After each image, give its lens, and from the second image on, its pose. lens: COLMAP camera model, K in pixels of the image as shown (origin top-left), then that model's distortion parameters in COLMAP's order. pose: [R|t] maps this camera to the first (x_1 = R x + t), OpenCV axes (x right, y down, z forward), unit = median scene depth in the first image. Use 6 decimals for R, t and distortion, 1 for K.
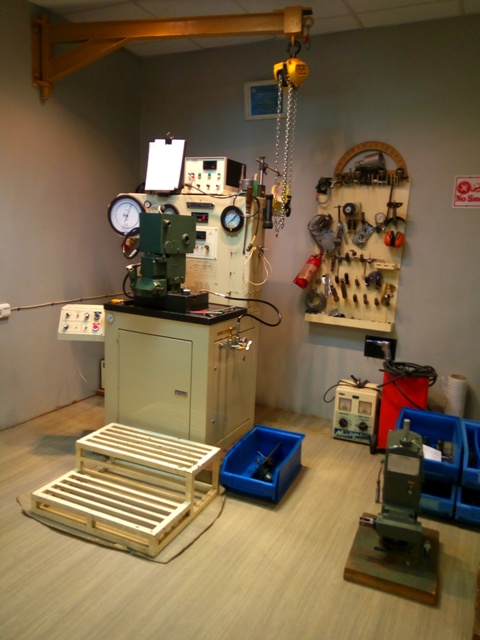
lens RADIAL K [[487.9, 0, 245.0], [0, 487.9, 320.7], [0, 0, 1]] dist [0.069759, -0.109668]
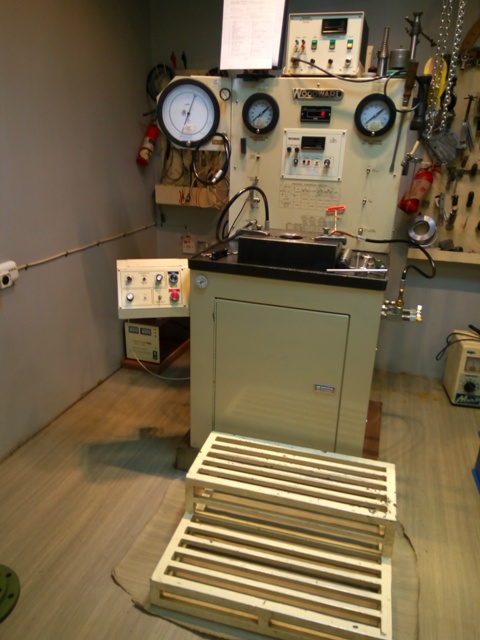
lens RADIAL K [[487.9, 0, 243.7], [0, 487.9, 320.7], [0, 0, 1]] dist [0.069759, -0.109668]
pose [[0.986344, -0.072612, 0.147825, -0.302933], [0.044949, 0.982172, 0.182529, -0.066509], [-0.158443, -0.173392, 0.972024, 0.336177]]
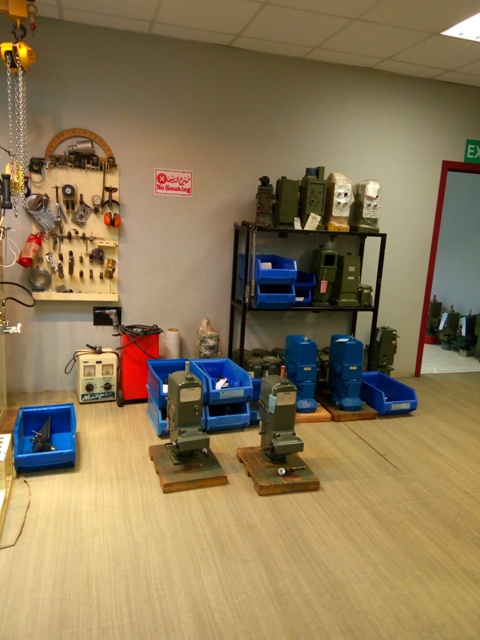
lens RADIAL K [[487.9, 0, 244.9], [0, 487.9, 319.8], [0, 0, 1]] dist [0.069759, -0.109668]
pose [[0.723626, -0.136438, 0.676572, -0.305717], [0.098118, 0.990646, 0.094834, -0.014638], [-0.683182, -0.002240, 0.730244, -0.049901]]
